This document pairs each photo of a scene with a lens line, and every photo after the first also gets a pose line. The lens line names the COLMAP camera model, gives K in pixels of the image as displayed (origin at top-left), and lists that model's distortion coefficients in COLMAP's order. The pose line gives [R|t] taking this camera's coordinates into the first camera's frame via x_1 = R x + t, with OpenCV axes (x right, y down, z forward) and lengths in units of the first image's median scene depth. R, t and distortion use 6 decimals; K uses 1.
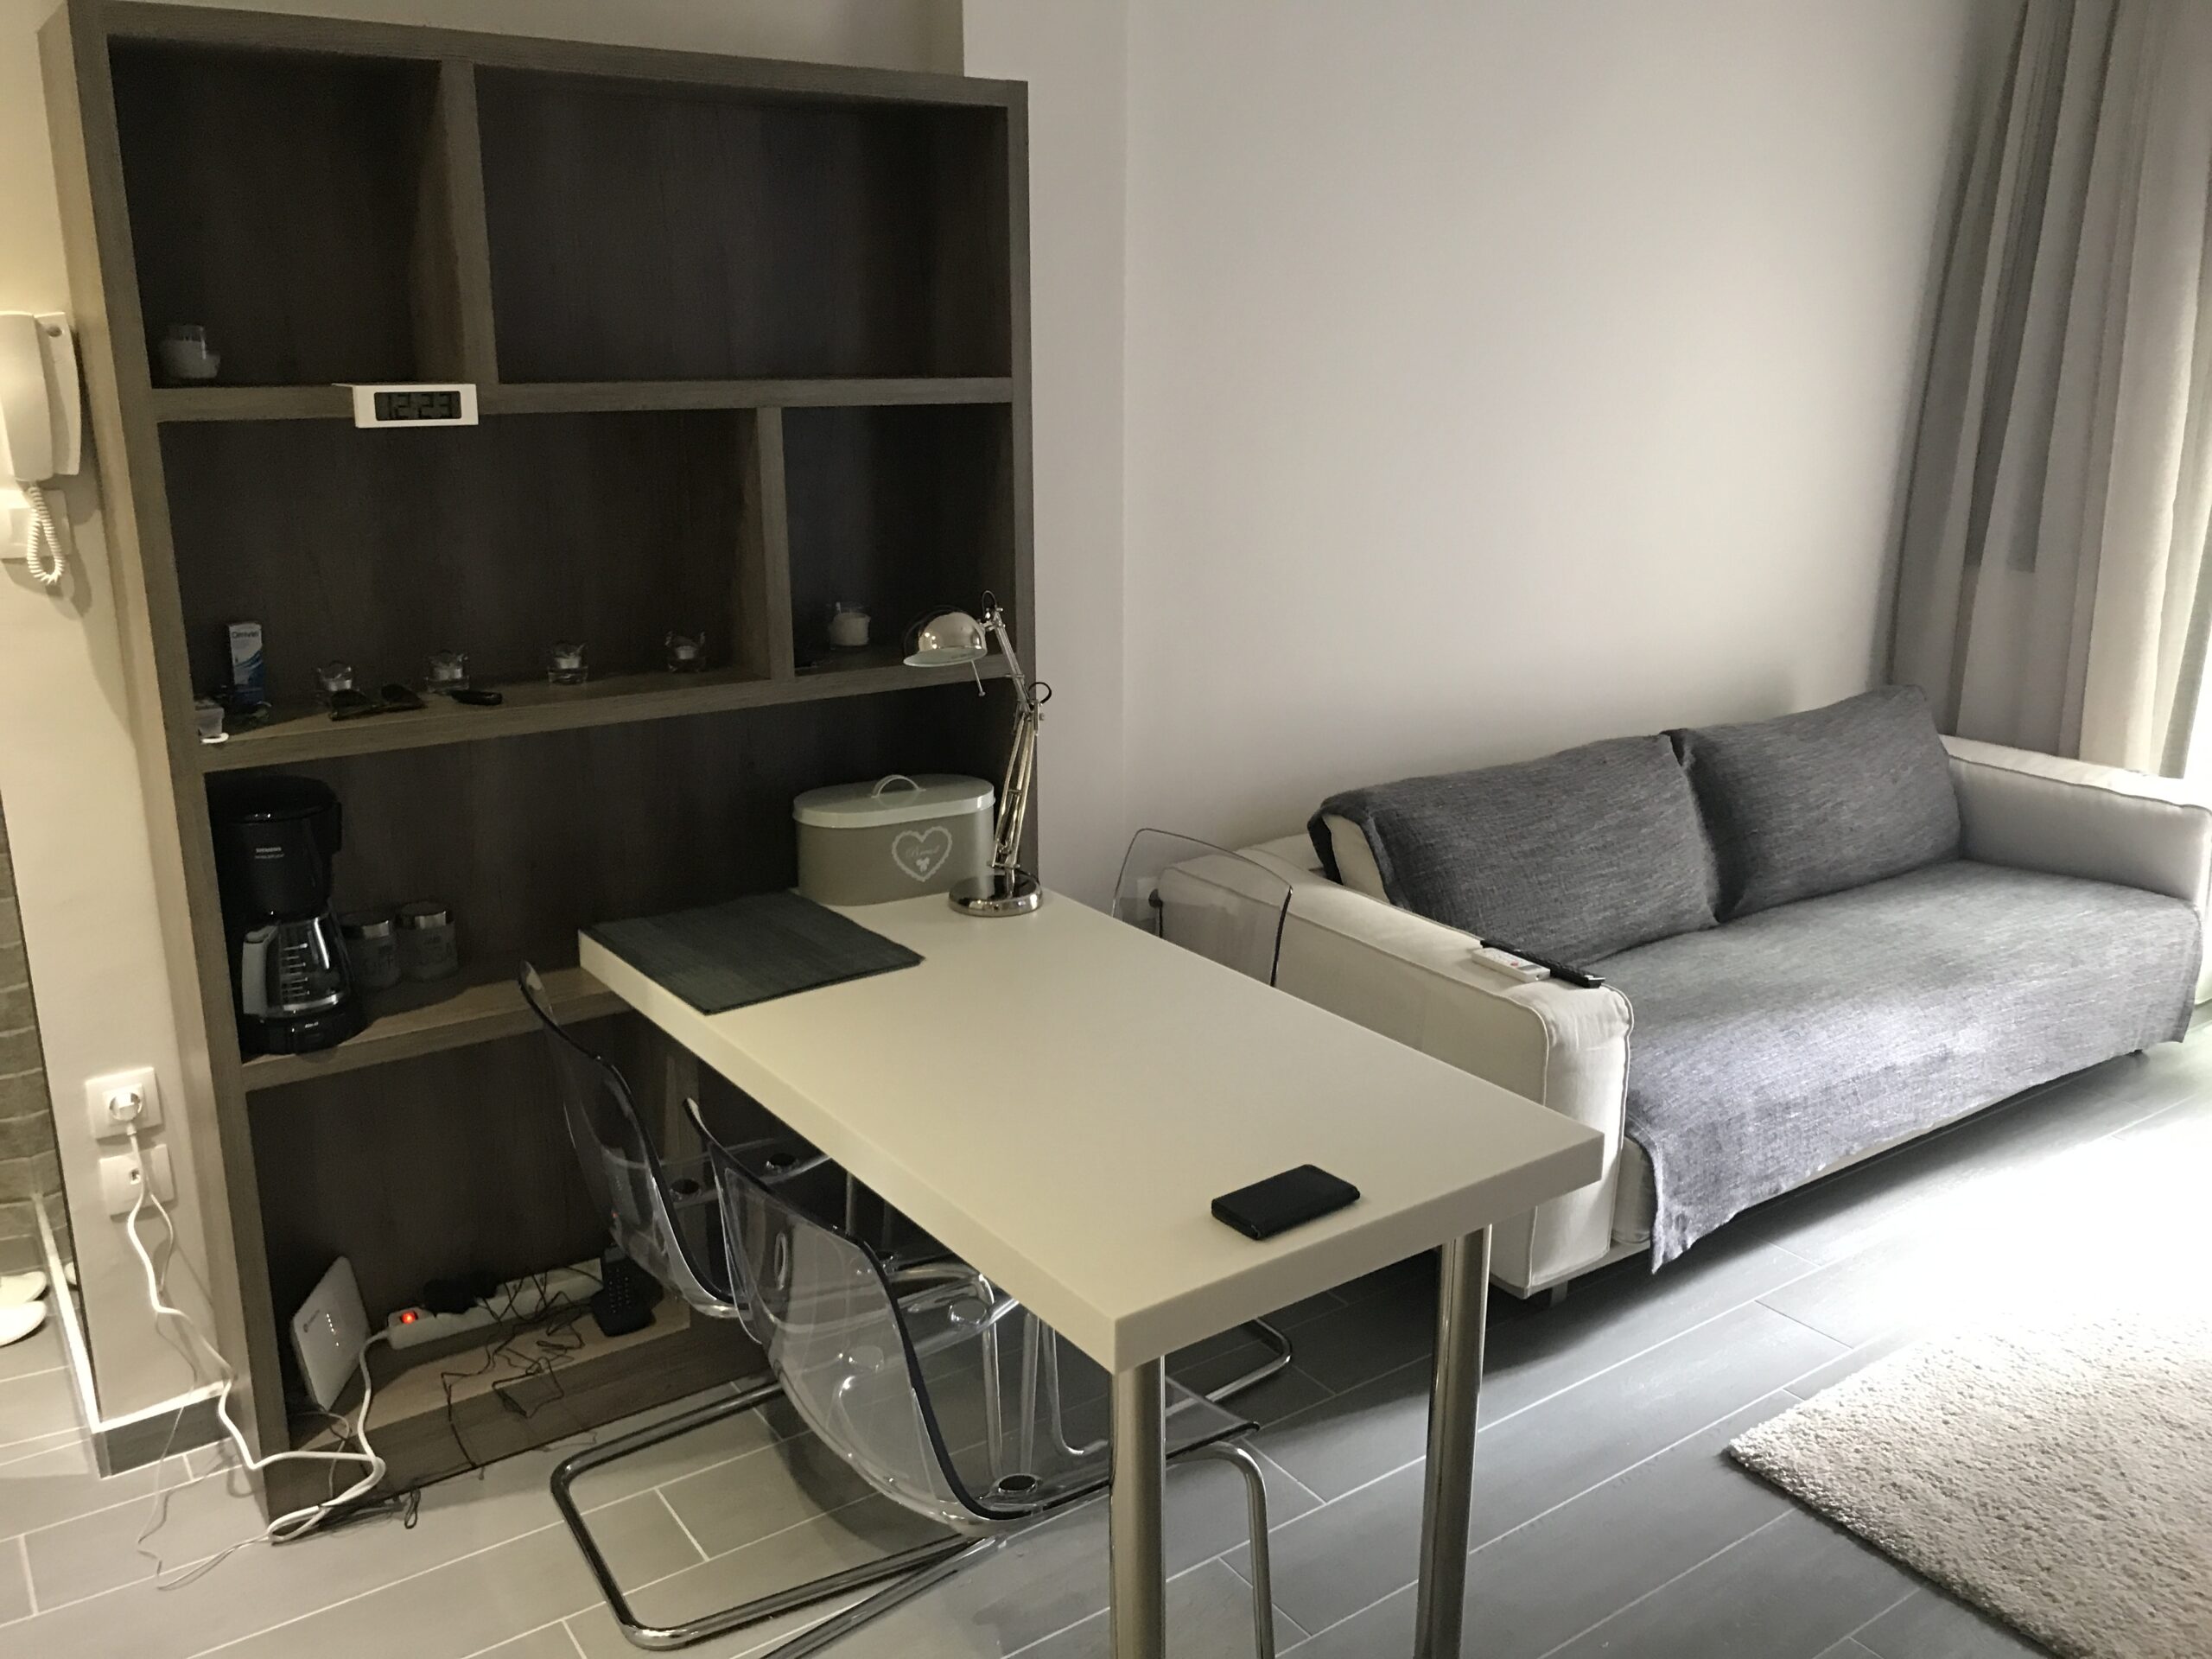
lens RADIAL K [[1823.1, 0, 1098.5], [0, 1823.1, 821.5], [0, 0, 1]] dist [0.036863, -0.040021]
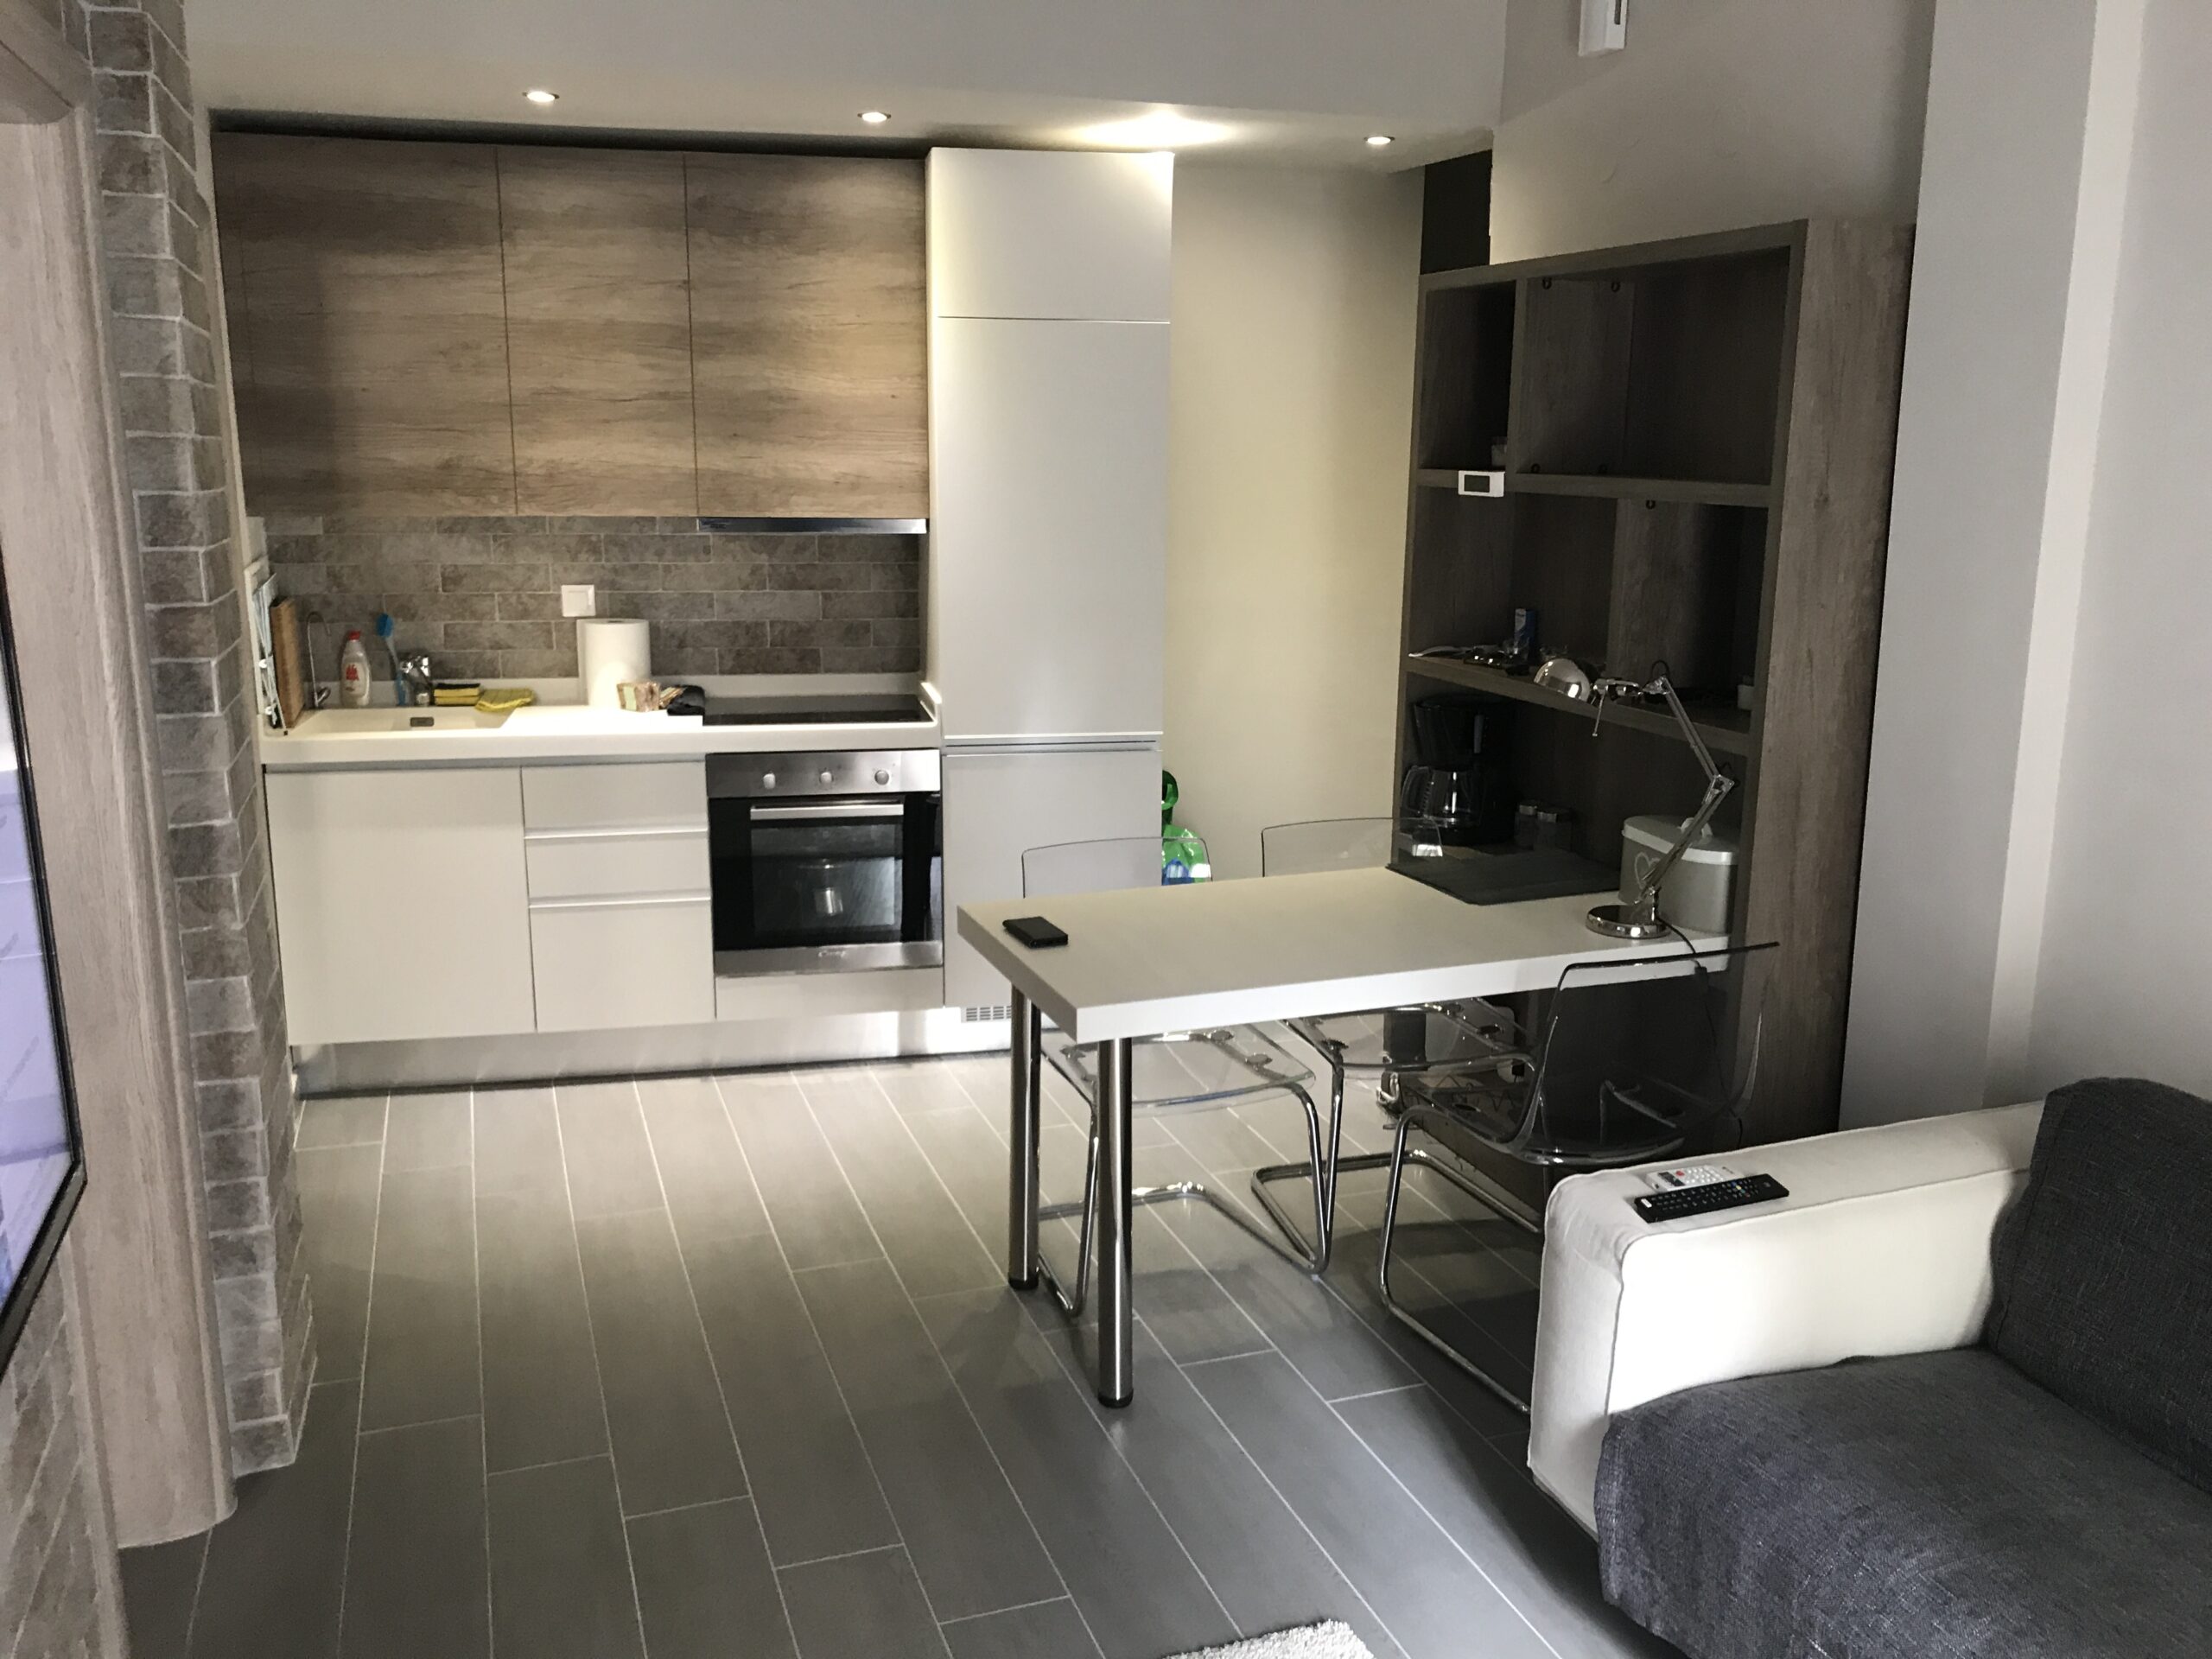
lens RADIAL K [[1823.1, 0, 1107.3], [0, 1823.1, 825.0], [0, 0, 1]] dist [0.036863, -0.040021]
pose [[-0.259301, 0.205794, -0.943616, 1.250436], [-0.256877, 0.927146, 0.272790, -0.278799], [0.931009, 0.313128, -0.187546, 0.995717]]
